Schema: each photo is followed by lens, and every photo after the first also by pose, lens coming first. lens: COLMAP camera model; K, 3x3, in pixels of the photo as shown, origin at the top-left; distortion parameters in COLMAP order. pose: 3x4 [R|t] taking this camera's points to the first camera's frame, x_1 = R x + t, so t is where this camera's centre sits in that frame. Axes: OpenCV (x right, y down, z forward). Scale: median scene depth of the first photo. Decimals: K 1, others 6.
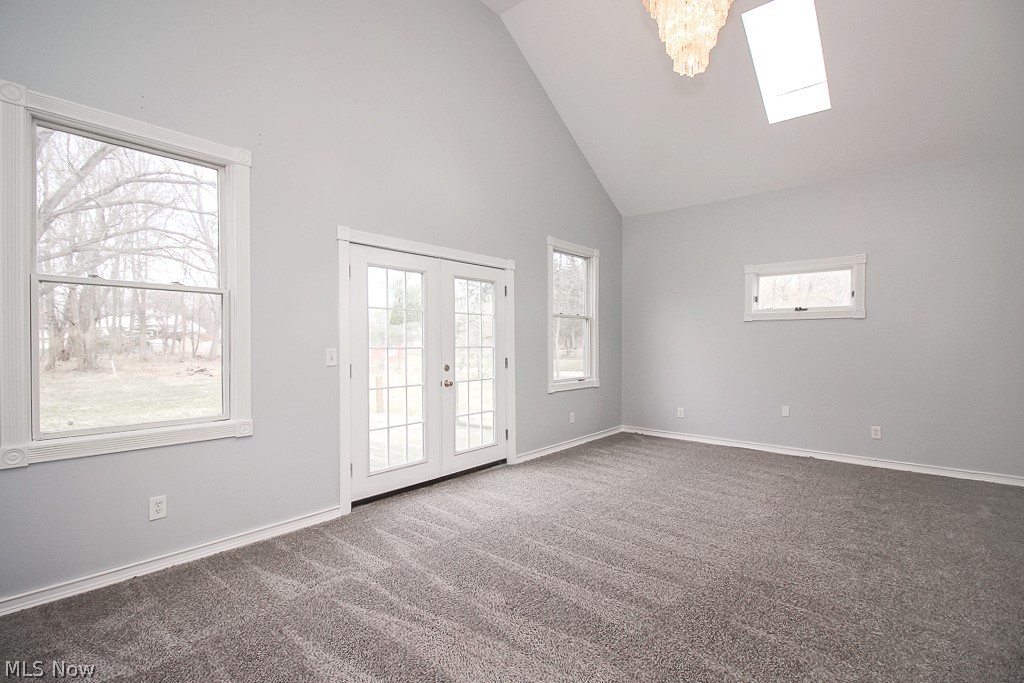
lens RADIAL K [[476.1, 0, 512.0], [0, 476.1, 344.8], [0, 0, 1]] dist [0.008658, -0.003463]
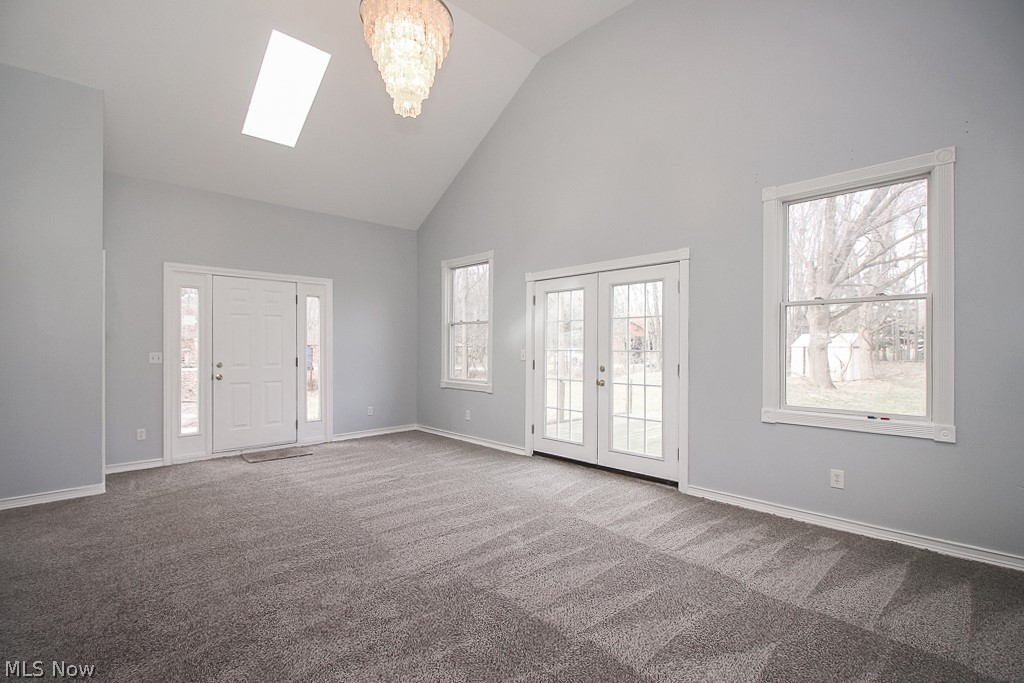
lens RADIAL K [[476.1, 0, 511.7], [0, 476.1, 340.9], [0, 0, 1]] dist [0.008658, -0.003463]
pose [[-0.101024, -0.010536, -0.994828, 0.960161], [-0.005076, 0.999936, -0.010074, -0.004605], [0.994871, 0.004032, -0.101071, 0.871030]]
